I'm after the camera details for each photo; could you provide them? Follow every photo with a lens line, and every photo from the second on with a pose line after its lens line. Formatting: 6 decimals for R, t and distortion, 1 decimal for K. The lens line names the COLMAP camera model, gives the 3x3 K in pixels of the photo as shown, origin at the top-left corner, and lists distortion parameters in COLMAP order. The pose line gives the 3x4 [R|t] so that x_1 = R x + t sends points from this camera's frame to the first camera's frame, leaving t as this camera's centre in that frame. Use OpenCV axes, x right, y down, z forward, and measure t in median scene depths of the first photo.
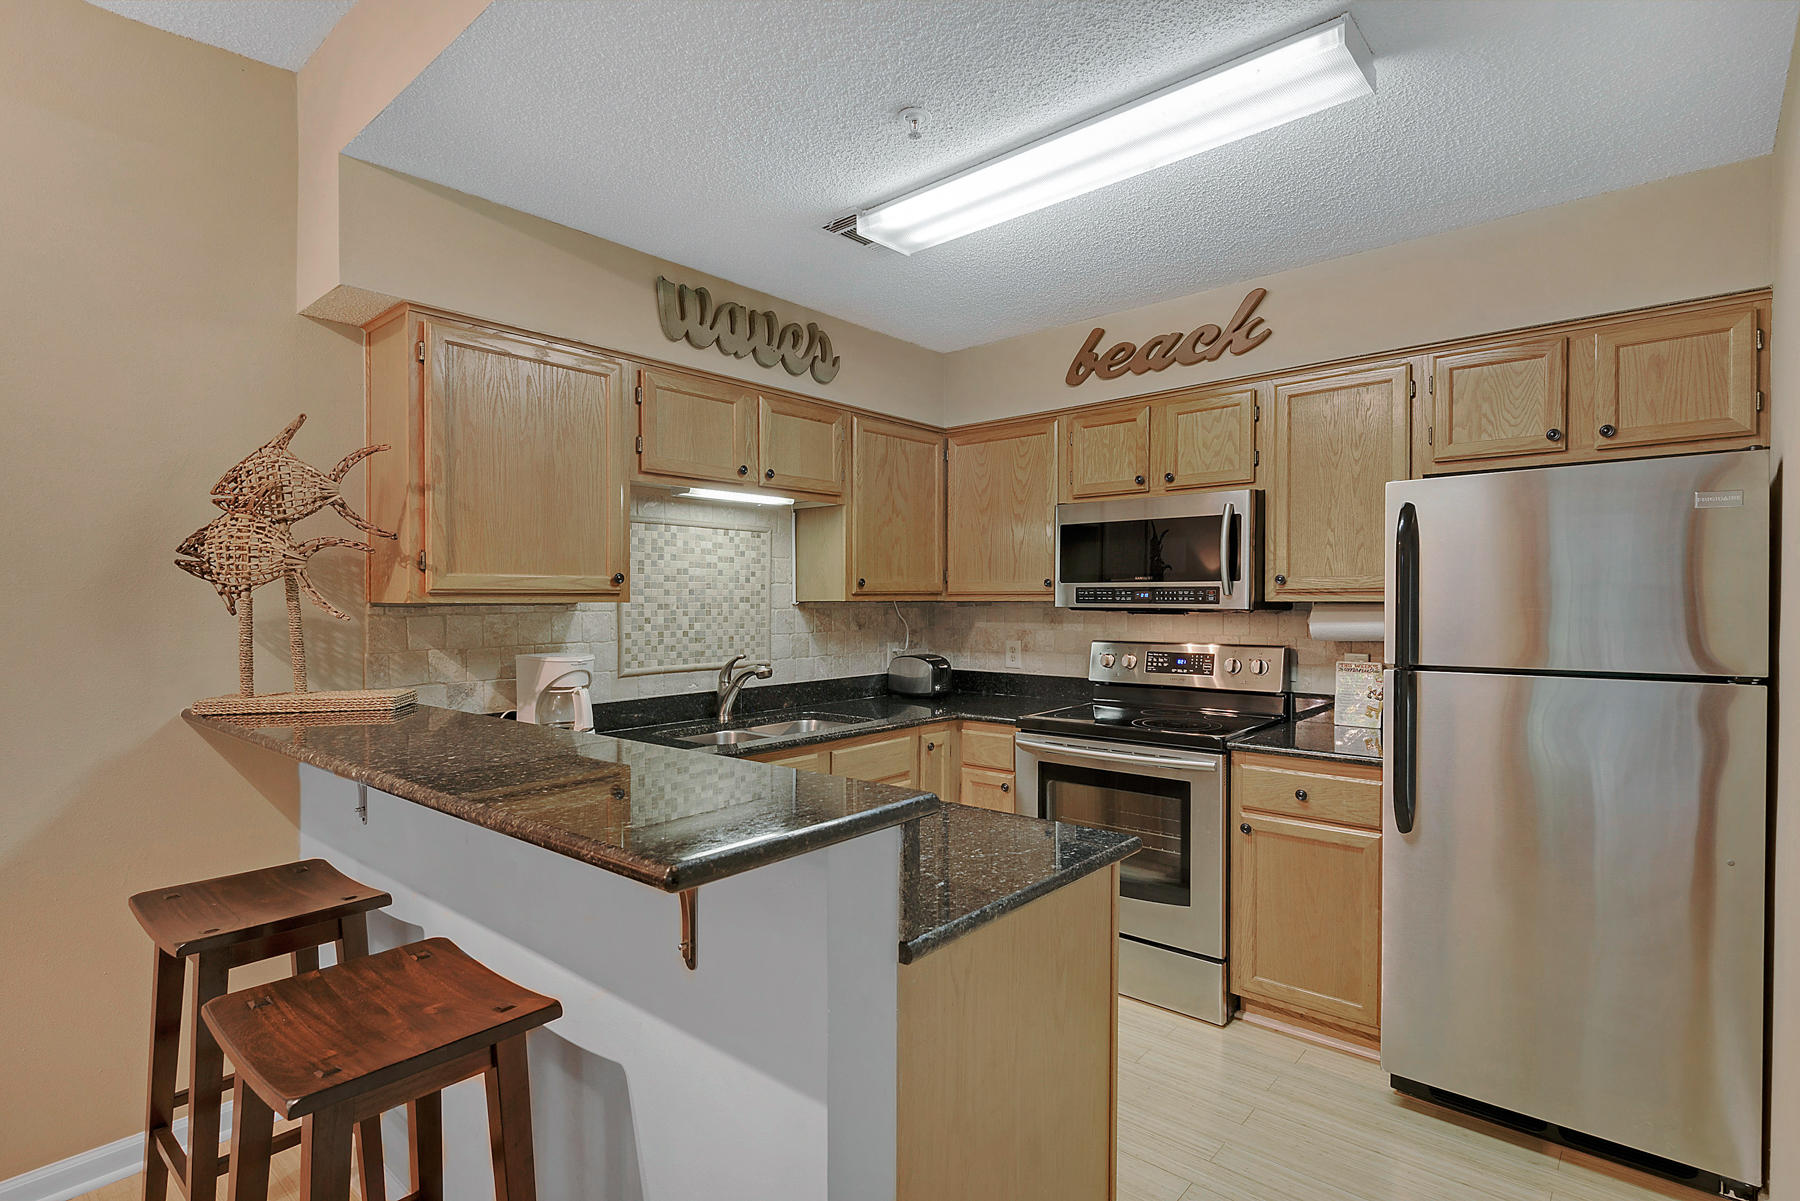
lens RADIAL K [[856.8, 0, 899.3], [0, 856.8, 608.3], [0, 0, 1]] dist [0.002876, -0.004407]
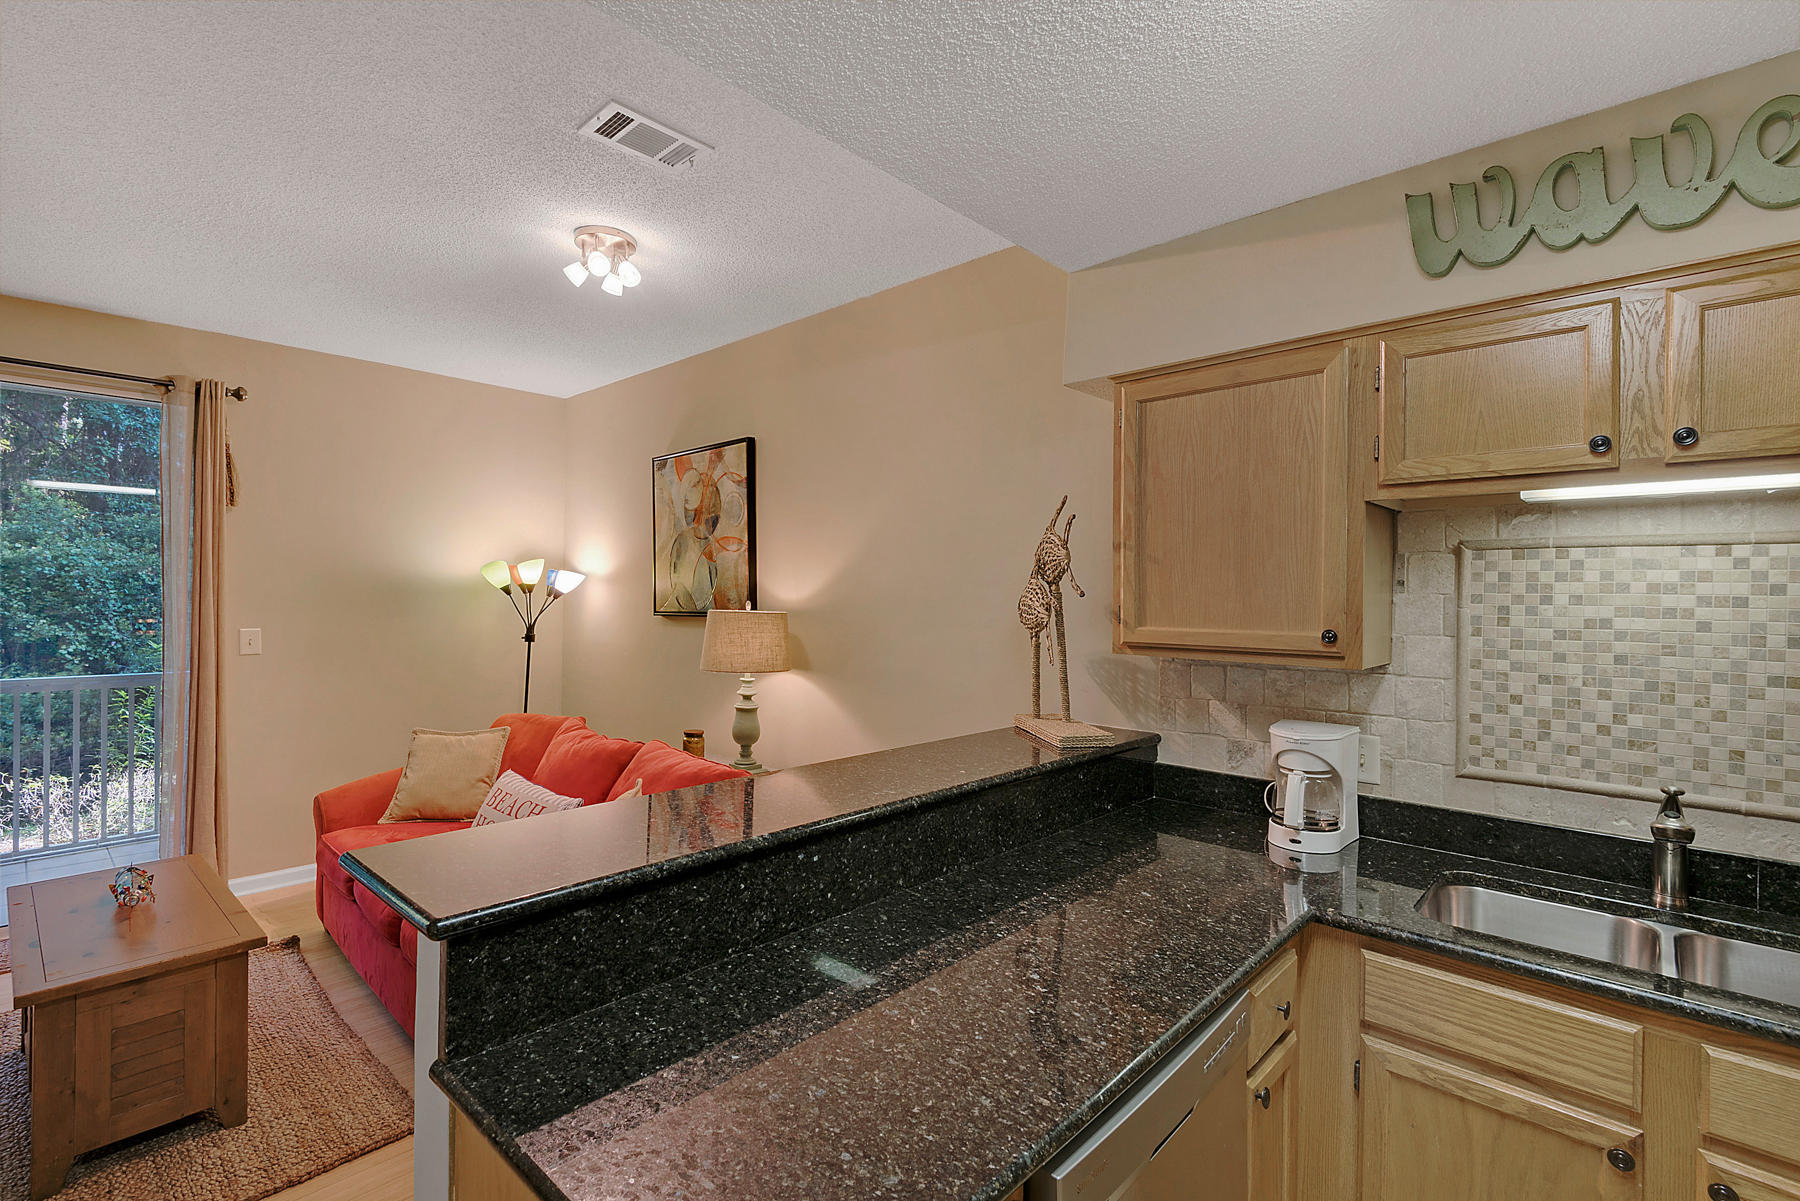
lens RADIAL K [[827.2, 0, 907.4], [0, 827.2, 599.9], [0, 0, 1]] dist [0.022896, -0.011001]
pose [[-0.021808, 0.006948, -0.999738, 0.343444], [-0.022069, 0.999729, 0.007429, -0.054889], [0.999519, 0.022225, -0.021649, 0.550565]]
